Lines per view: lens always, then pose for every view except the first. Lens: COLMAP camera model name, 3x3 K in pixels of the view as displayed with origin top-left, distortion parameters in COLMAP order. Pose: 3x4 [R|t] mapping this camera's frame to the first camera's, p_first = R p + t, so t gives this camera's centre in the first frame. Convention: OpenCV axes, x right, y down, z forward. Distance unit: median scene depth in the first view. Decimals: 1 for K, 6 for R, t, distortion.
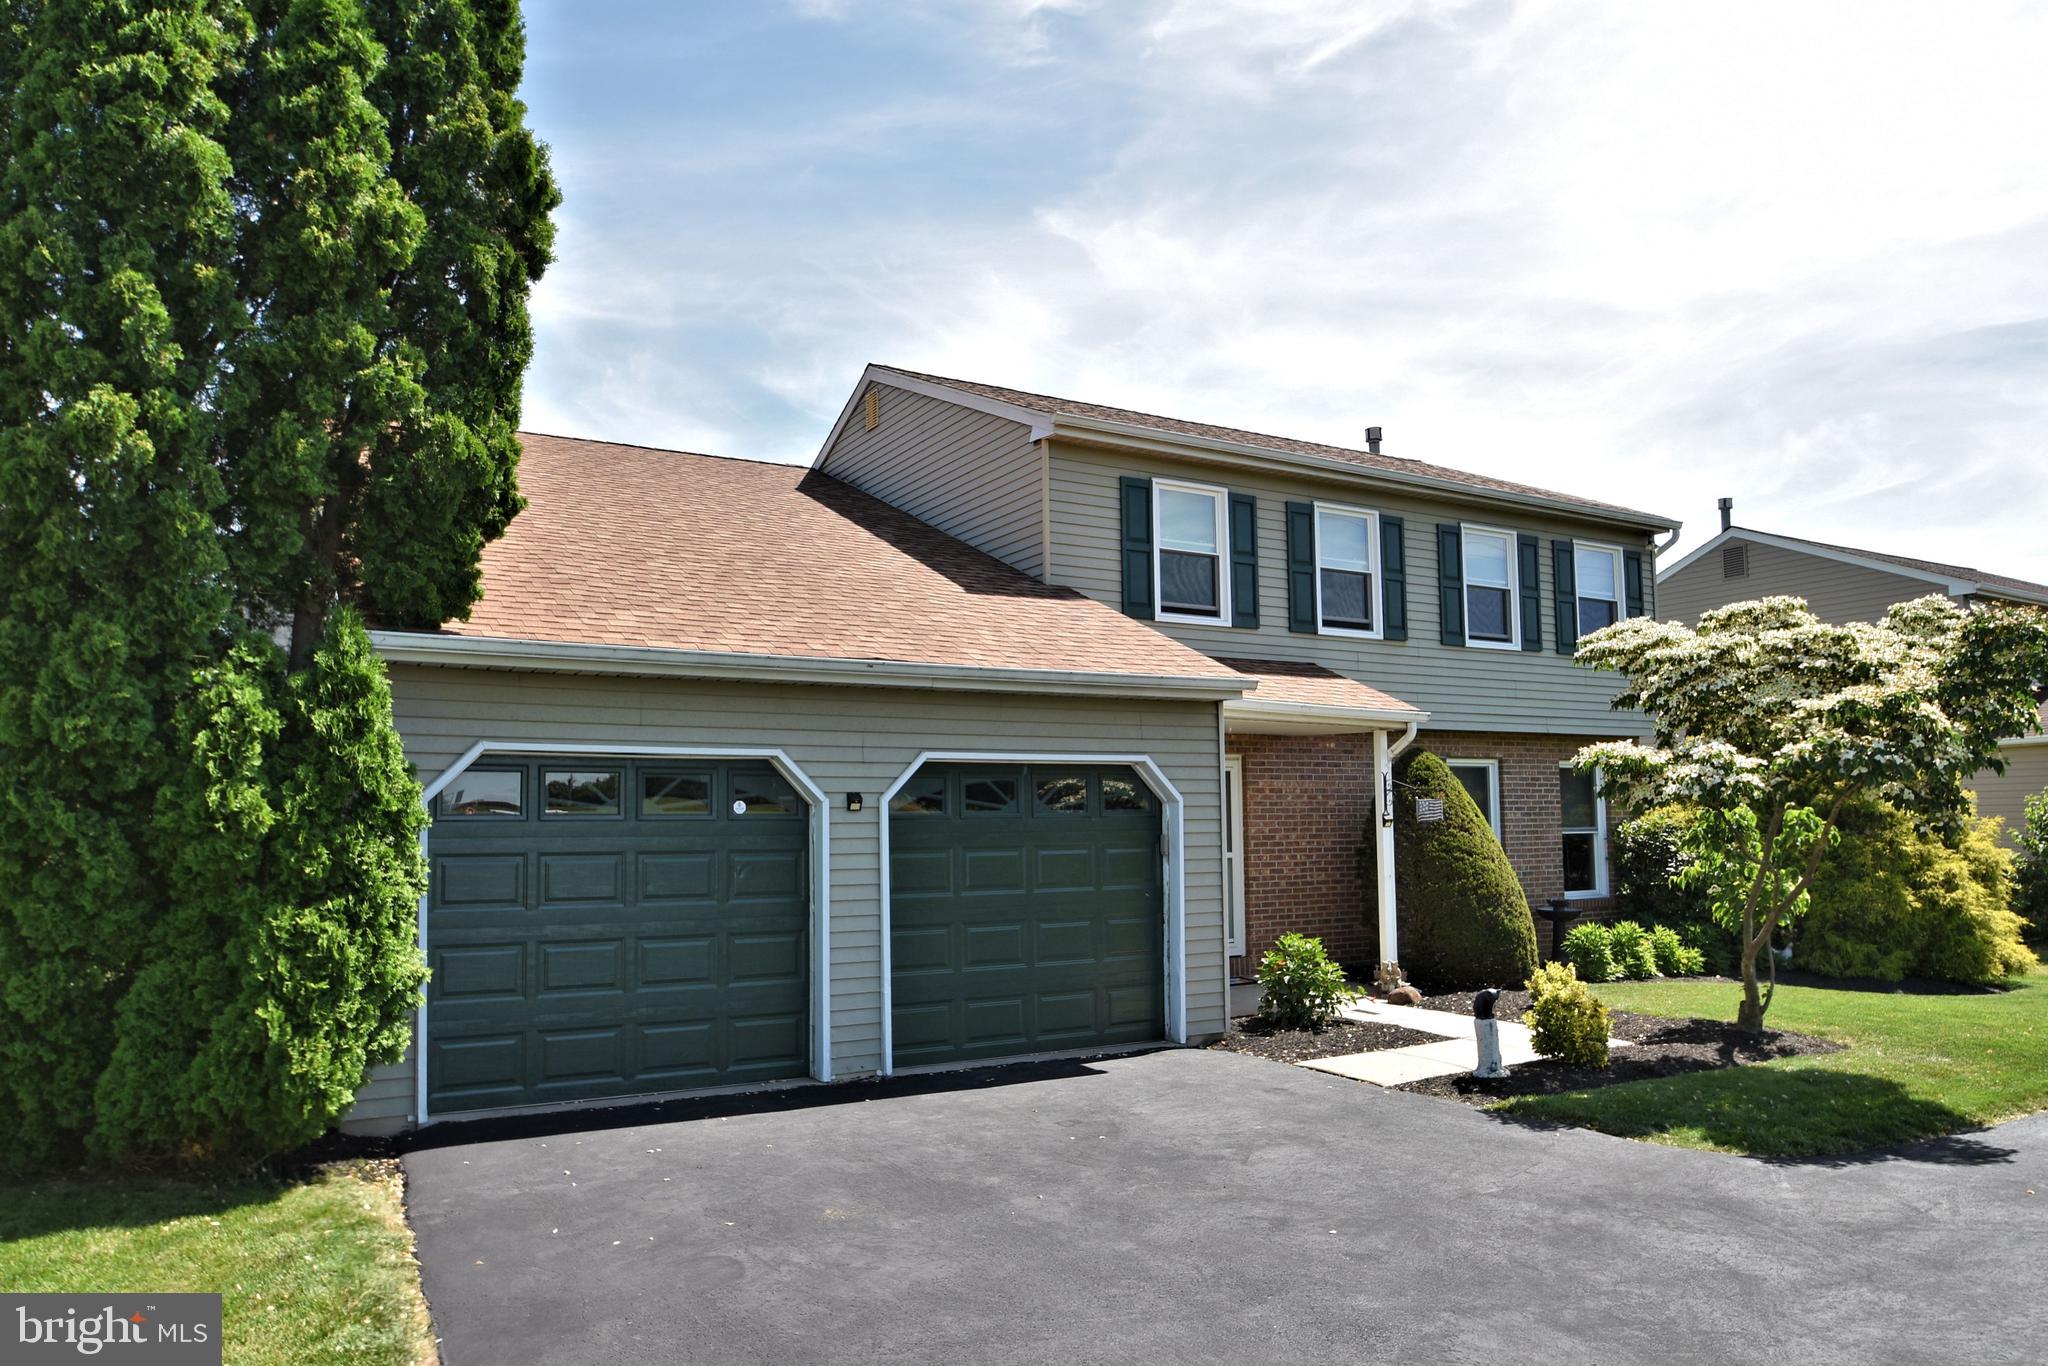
lens RADIAL K [[1346.5, 0, 1024.0], [0, 1346.5, 683.0], [0, 0, 1]] dist [-0.046590, 0.000466]
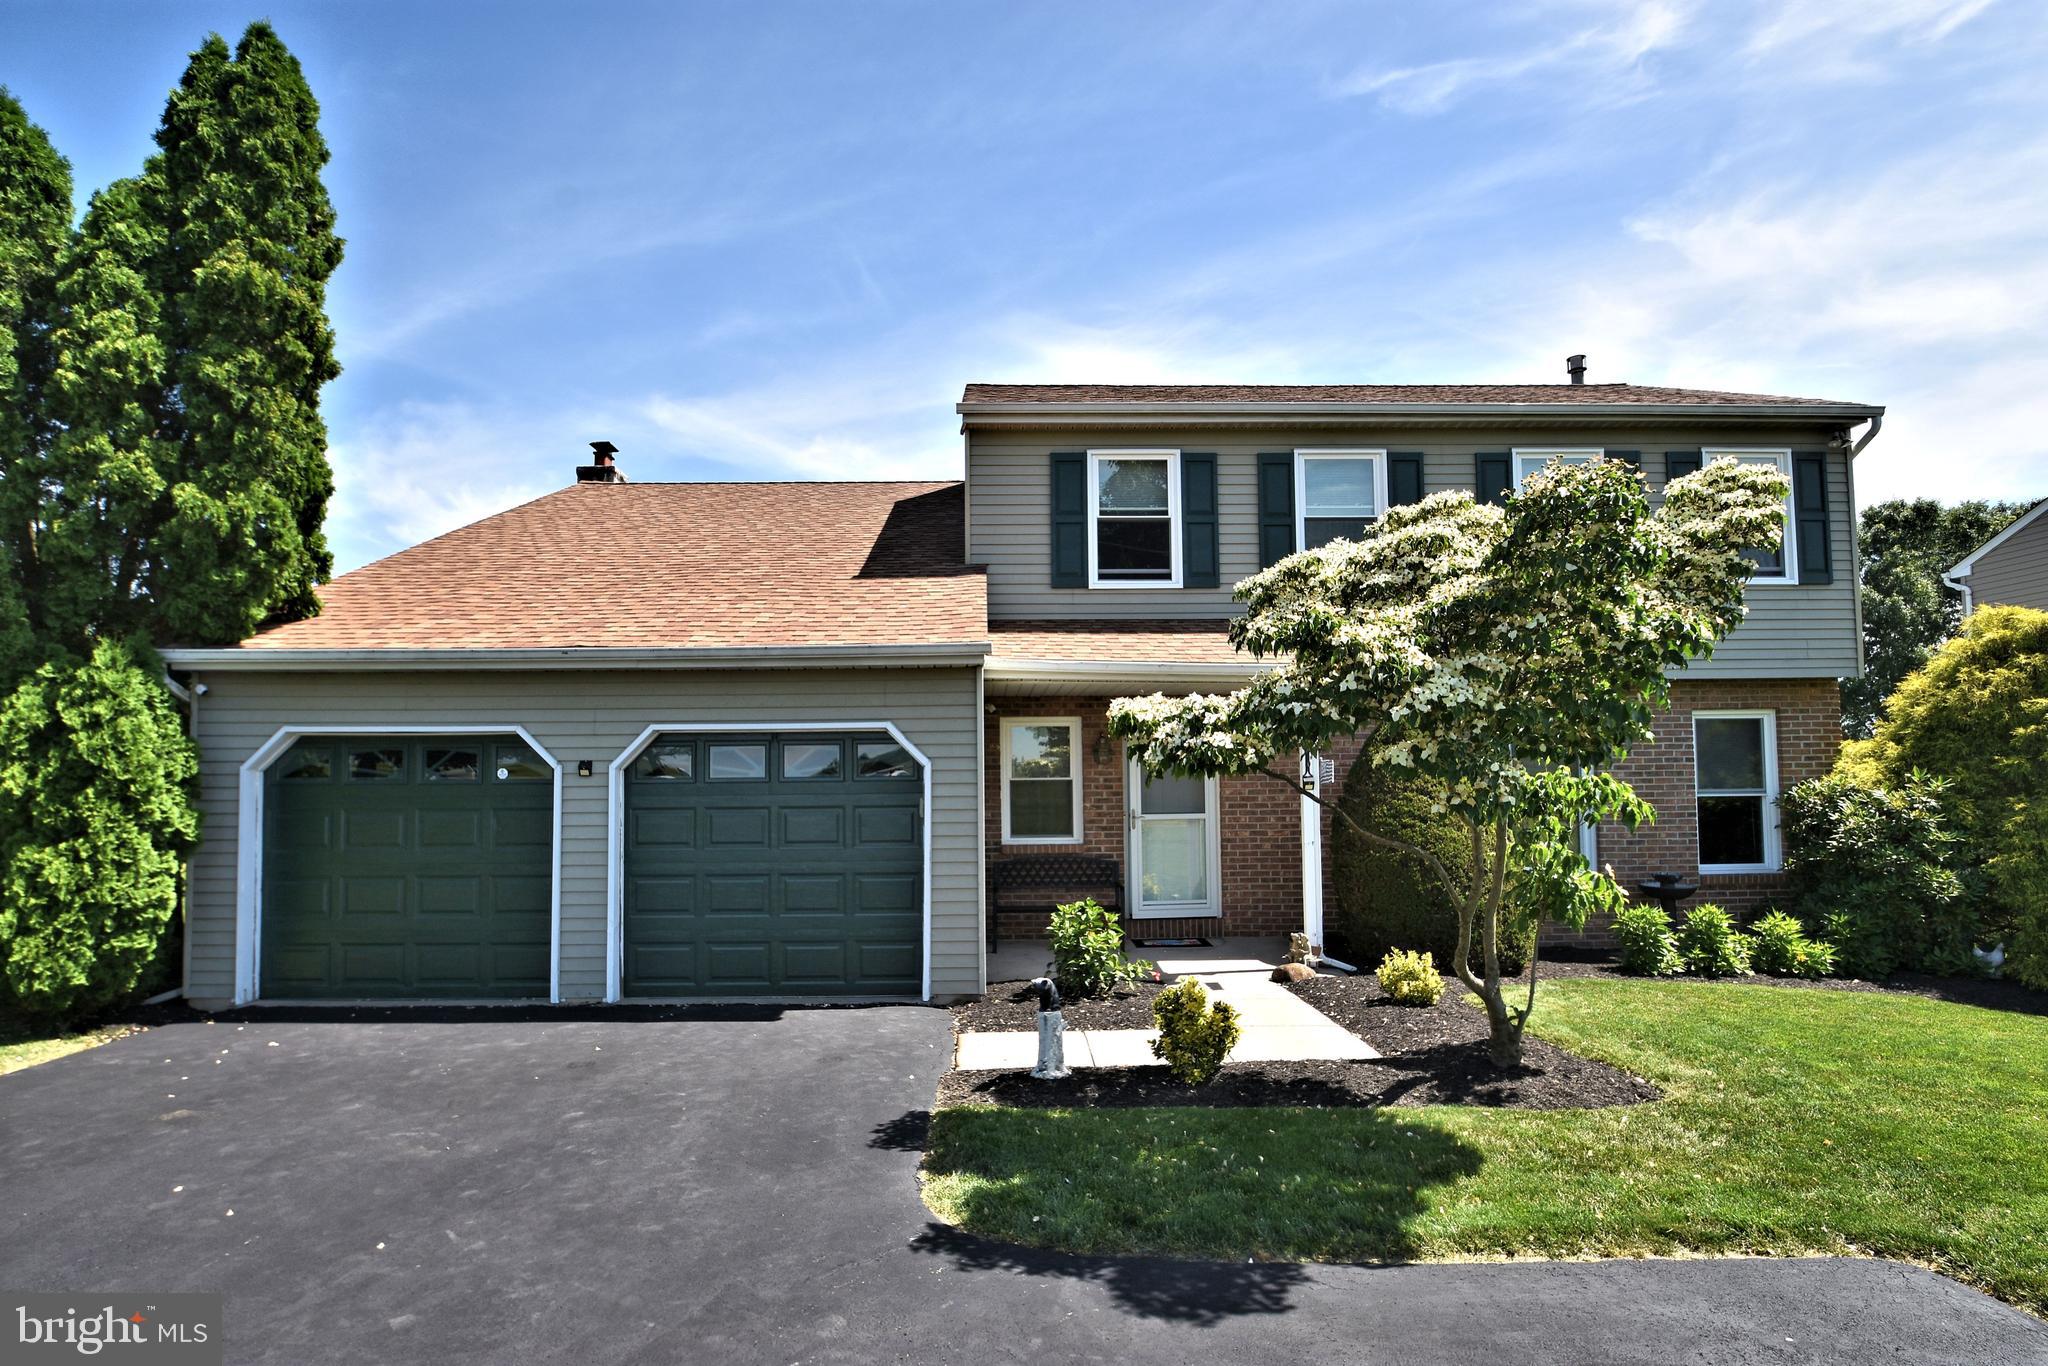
lens RADIAL K [[1070.9, 0, 1024.1], [0, 1070.9, 709.0], [0, 0, 1]] dist [-0.027450, -0.000835]
pose [[0.871697, -0.033461, -0.488902, 0.452936], [0.052275, 0.998323, 0.024880, 0.022633], [0.487250, -0.047245, 0.871984, 0.257171]]
